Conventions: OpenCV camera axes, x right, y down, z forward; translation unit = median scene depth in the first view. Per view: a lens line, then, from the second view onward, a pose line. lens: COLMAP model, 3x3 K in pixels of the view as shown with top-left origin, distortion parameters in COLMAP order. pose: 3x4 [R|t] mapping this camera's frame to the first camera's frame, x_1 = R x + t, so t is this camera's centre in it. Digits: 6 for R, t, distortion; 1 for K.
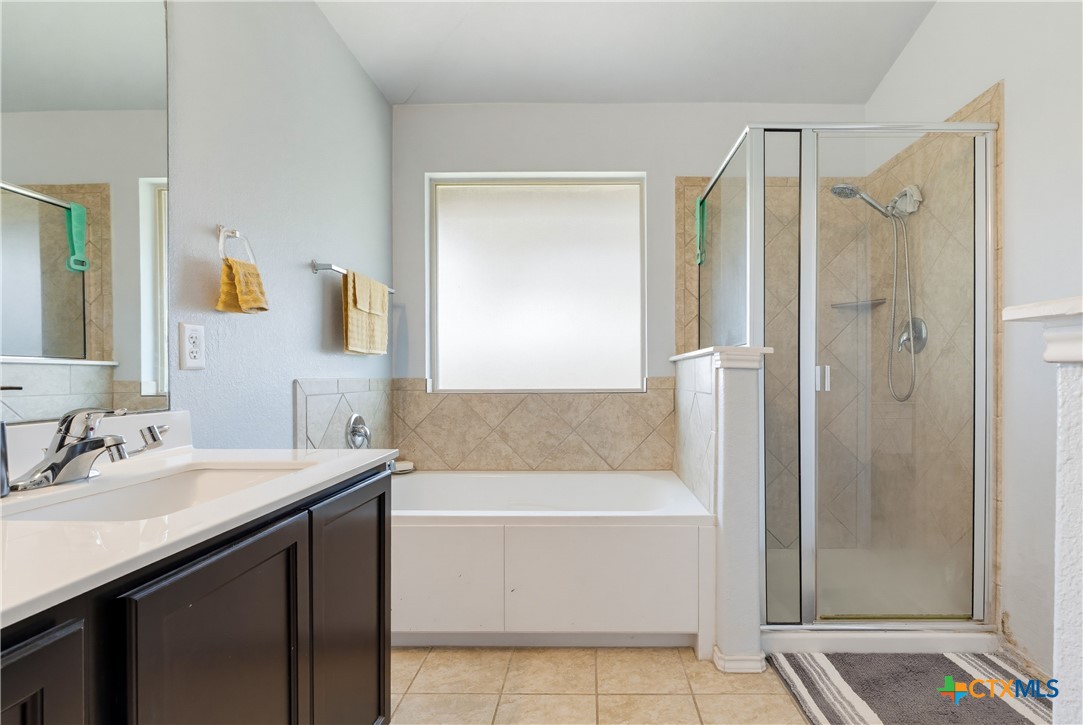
lens RADIAL K [[466.1, 0, 541.1], [0, 466.1, 369.0], [0, 0, 1]] dist [-0.003865, -0.000207]
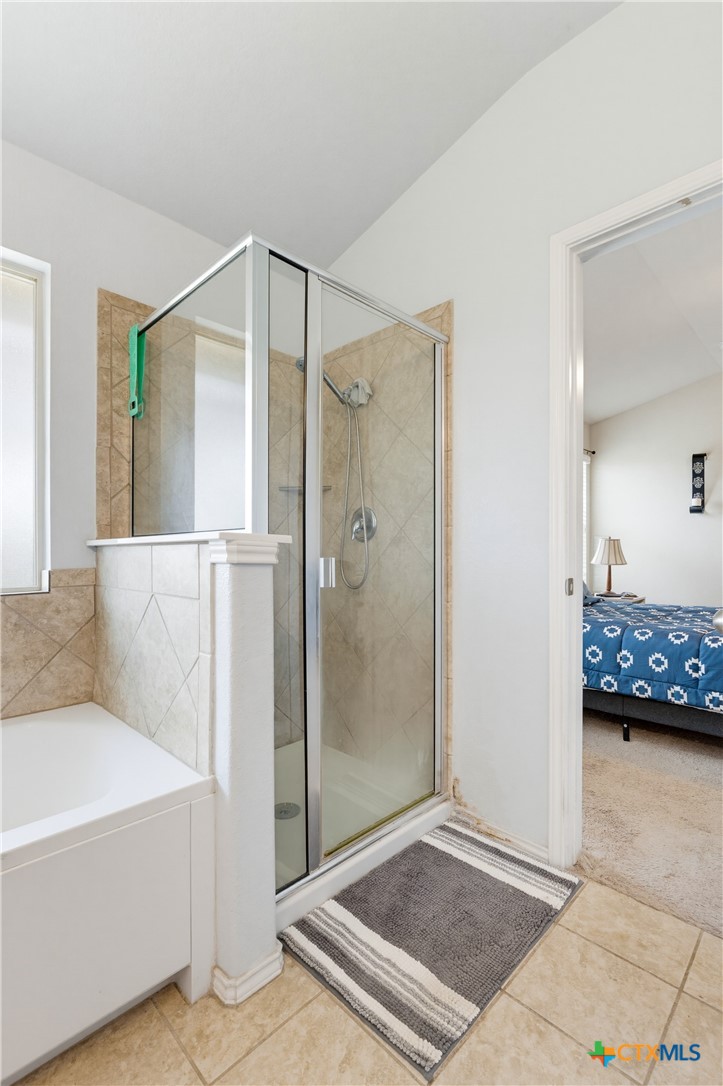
lens RADIAL K [[493.4, 0, 365.9], [0, 493.4, 545.8], [0, 0, 1]] dist [-0.008853, 0.000254]
pose [[0.645083, 0.003410, 0.764105, -0.035572], [0.000524, 0.999988, -0.004906, -0.023574], [-0.764112, 0.003565, 0.645074, 0.353722]]
